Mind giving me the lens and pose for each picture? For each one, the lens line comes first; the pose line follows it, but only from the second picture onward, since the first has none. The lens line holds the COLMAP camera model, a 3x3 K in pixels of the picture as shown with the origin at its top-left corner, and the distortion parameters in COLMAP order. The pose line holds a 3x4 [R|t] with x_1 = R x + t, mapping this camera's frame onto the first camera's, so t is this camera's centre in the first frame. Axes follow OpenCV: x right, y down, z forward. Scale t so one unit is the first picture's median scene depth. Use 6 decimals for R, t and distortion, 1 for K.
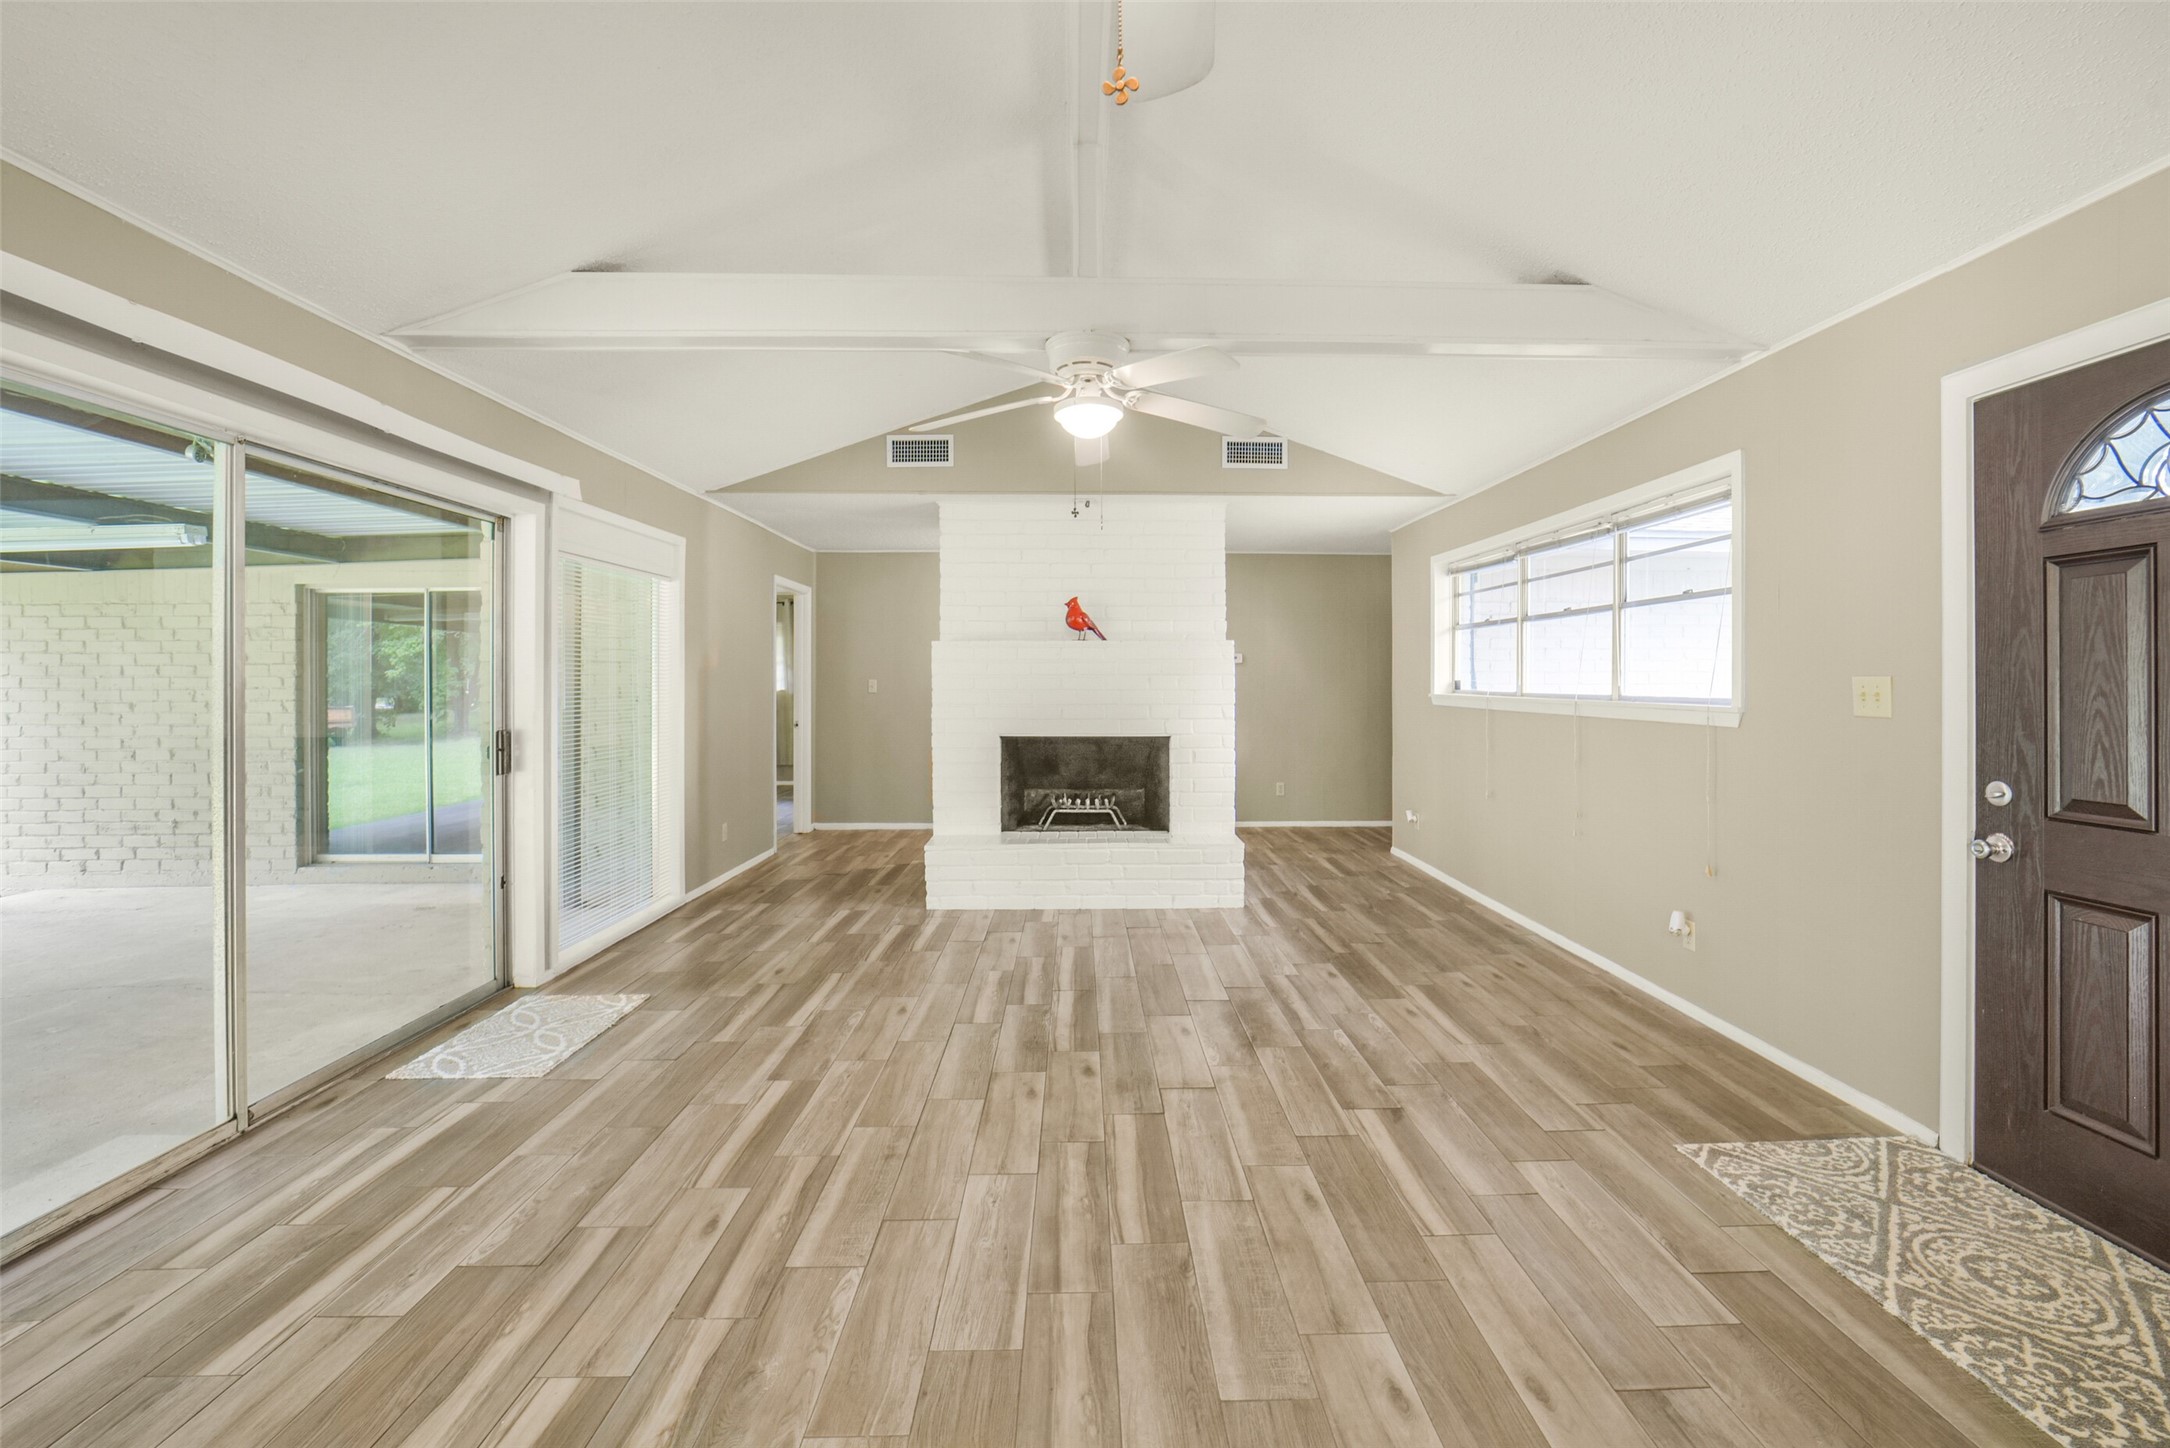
lens RADIAL K [[874.0, 0, 1100.5], [0, 874.0, 683.3], [0, 0, 1]] dist [-0.033577, 0.009855]
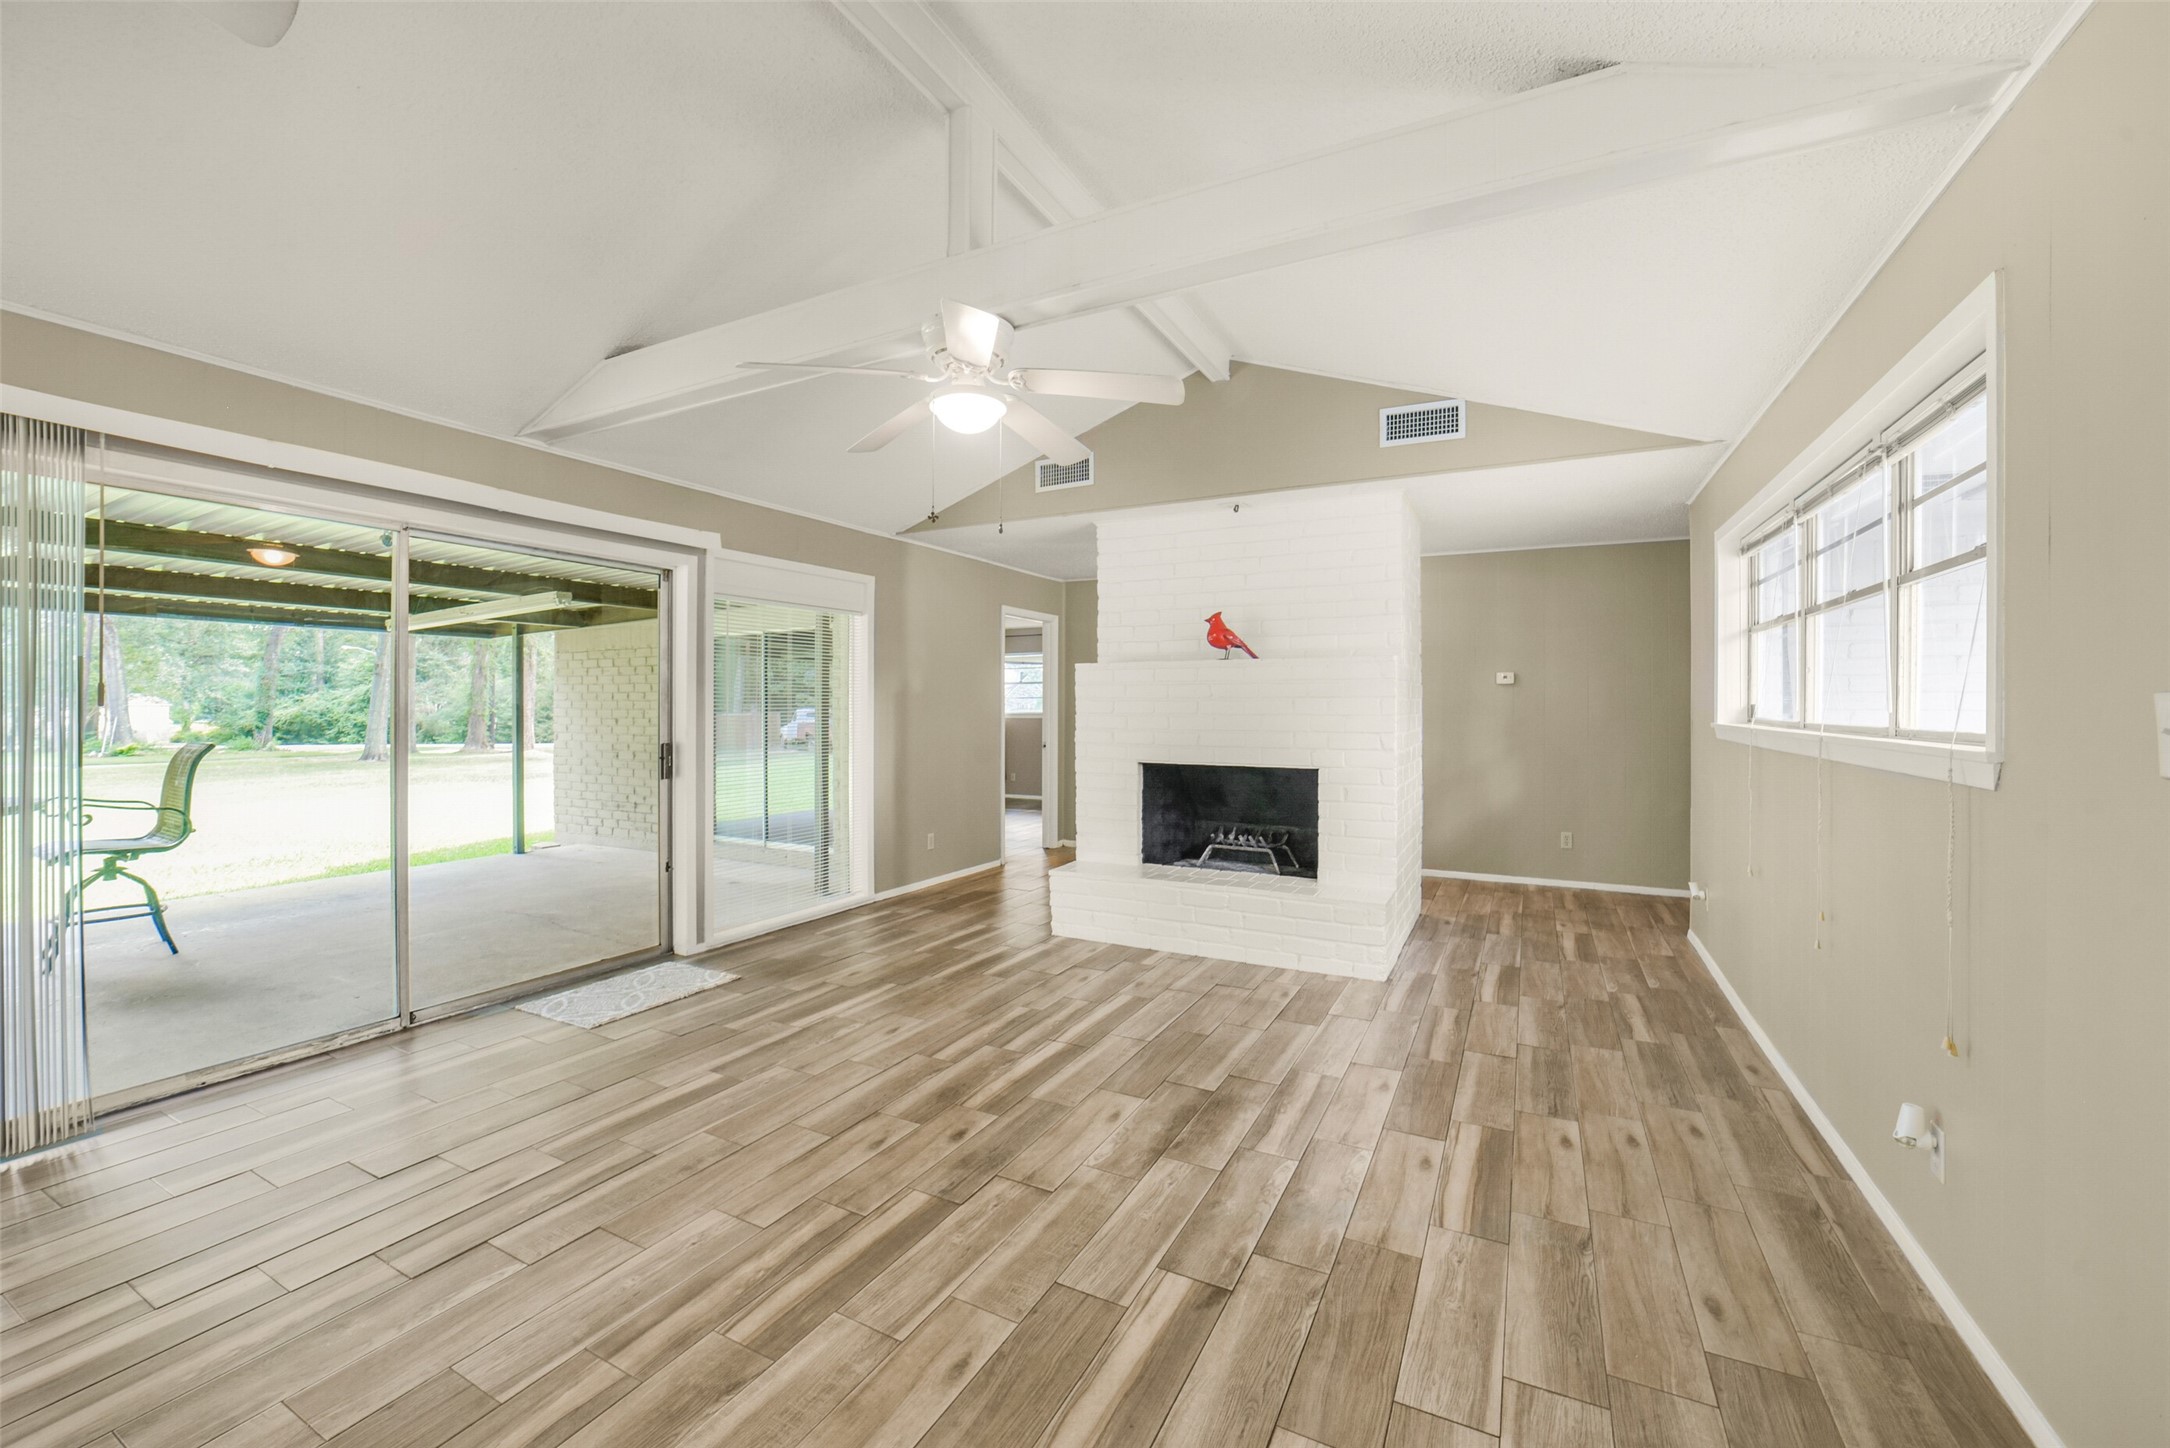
lens RADIAL K [[854.2, 0, 1094.1], [0, 854.2, 708.2], [0, 0, 1]] dist [-0.039058, 0.009041]
pose [[0.876691, 0.003669, -0.481039, 0.424973], [-0.003636, 0.999993, 0.000999, 0.001412], [0.481040, 0.000873, 0.876698, 0.238128]]
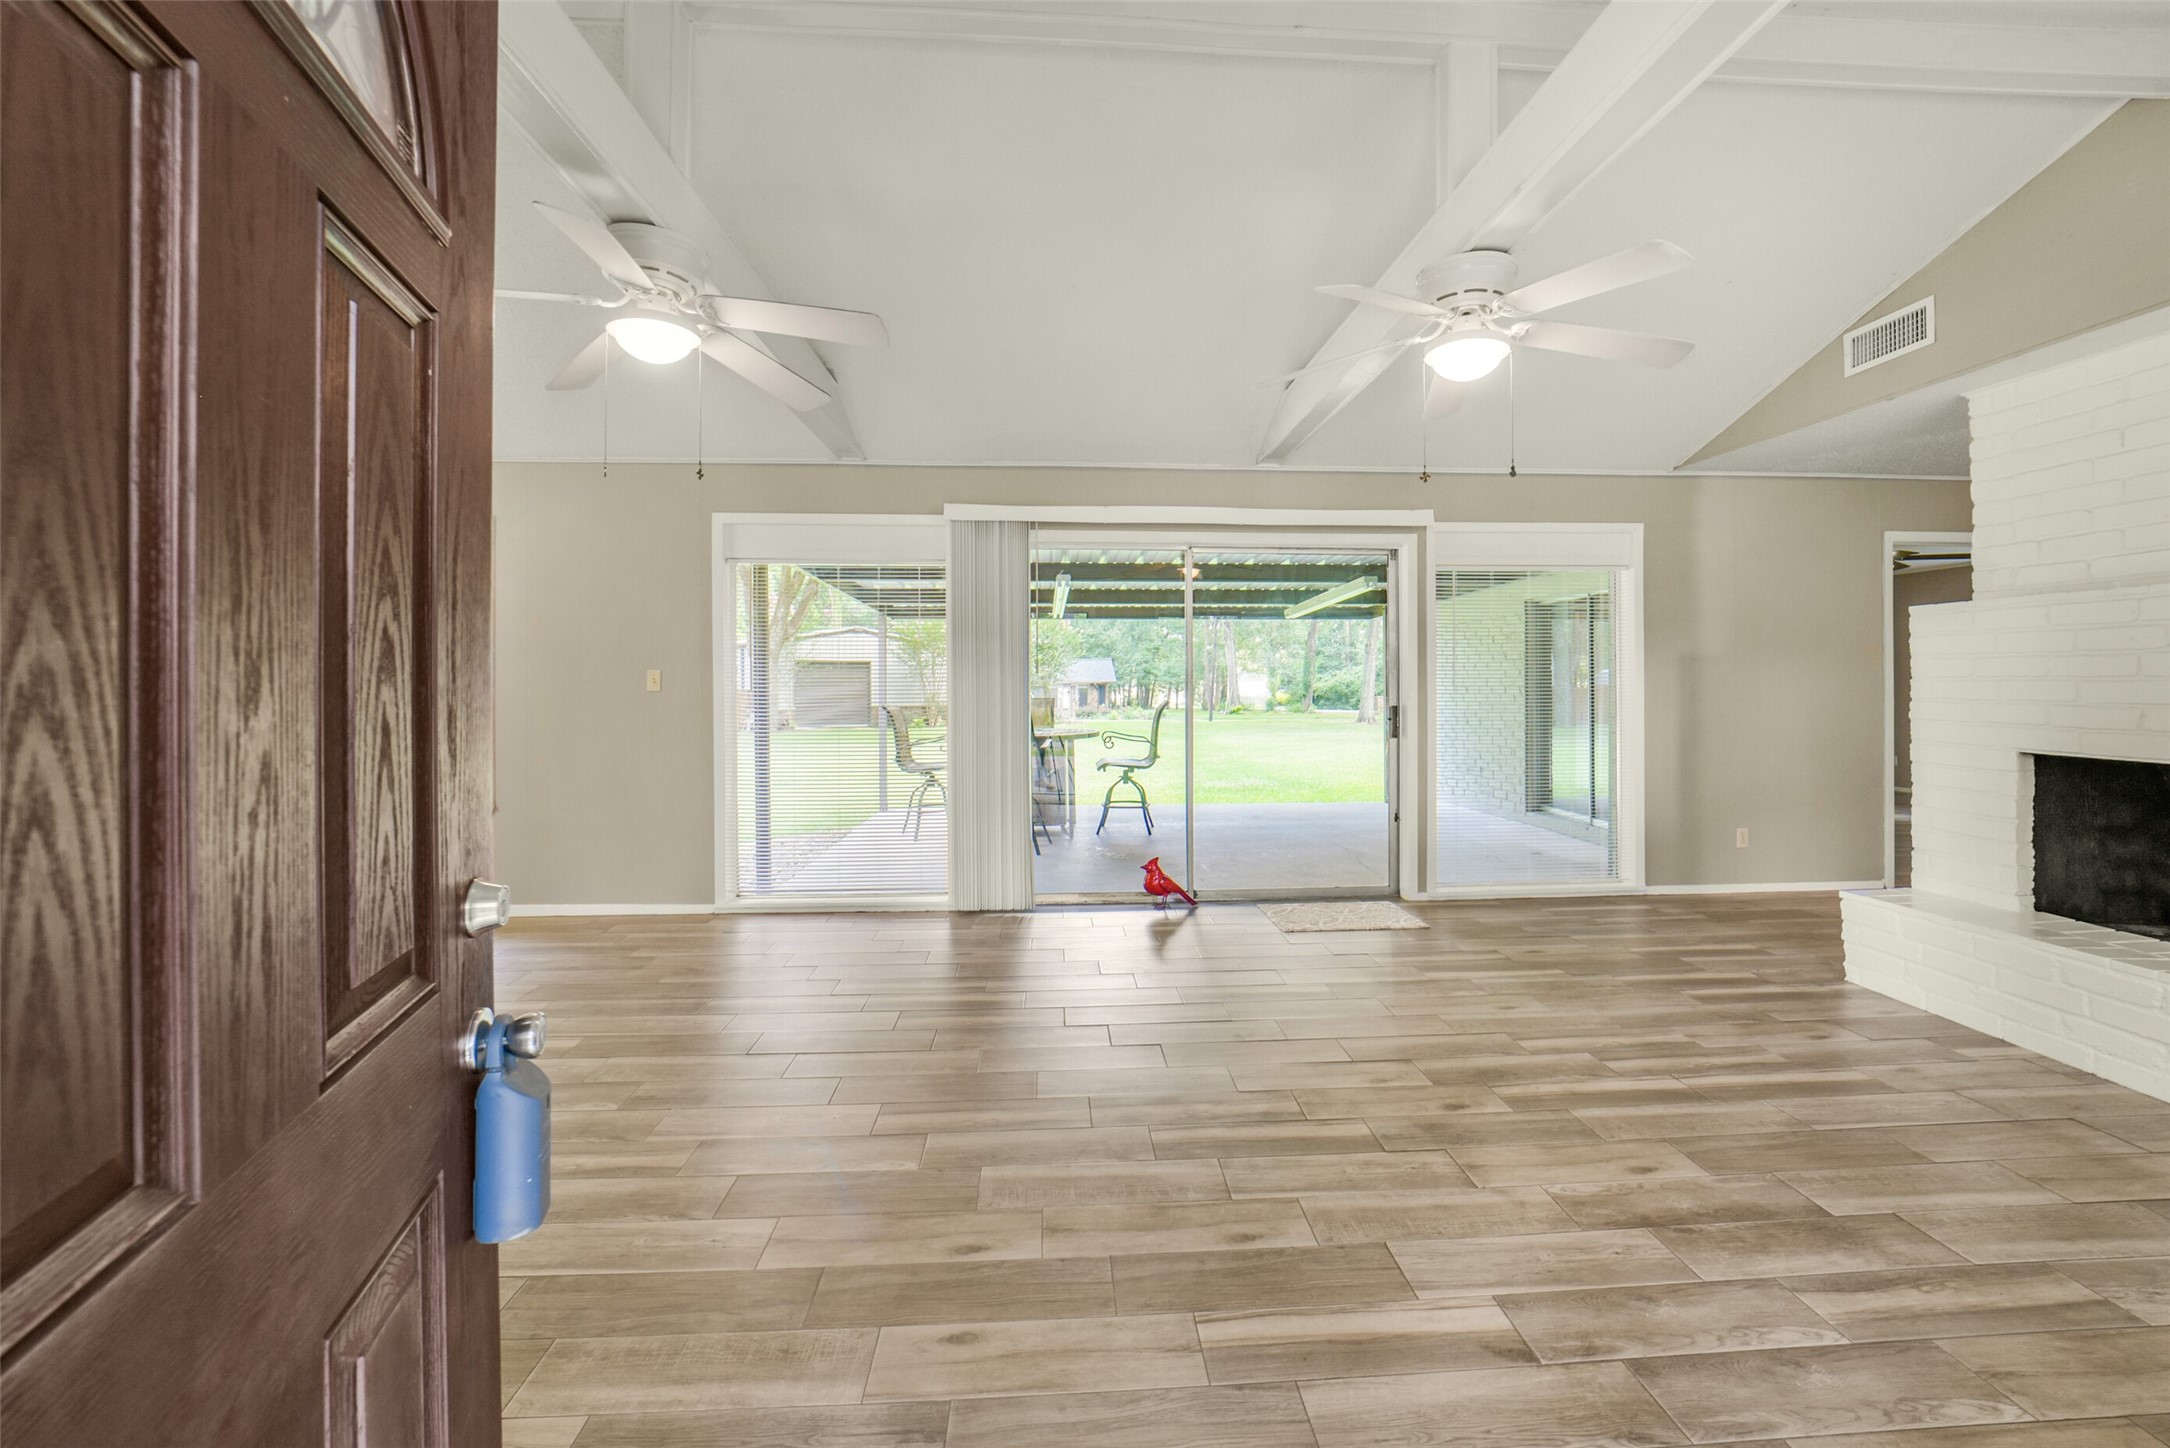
lens RADIAL K [[874.0, 0, 1100.5], [0, 874.0, 683.3], [0, 0, 1]] dist [-0.033577, 0.009855]
pose [[0.034301, 0.004869, -0.999400, 0.675428], [0.002259, 0.999985, 0.004949, 0.011280], [0.999409, -0.002427, 0.034290, 0.491679]]
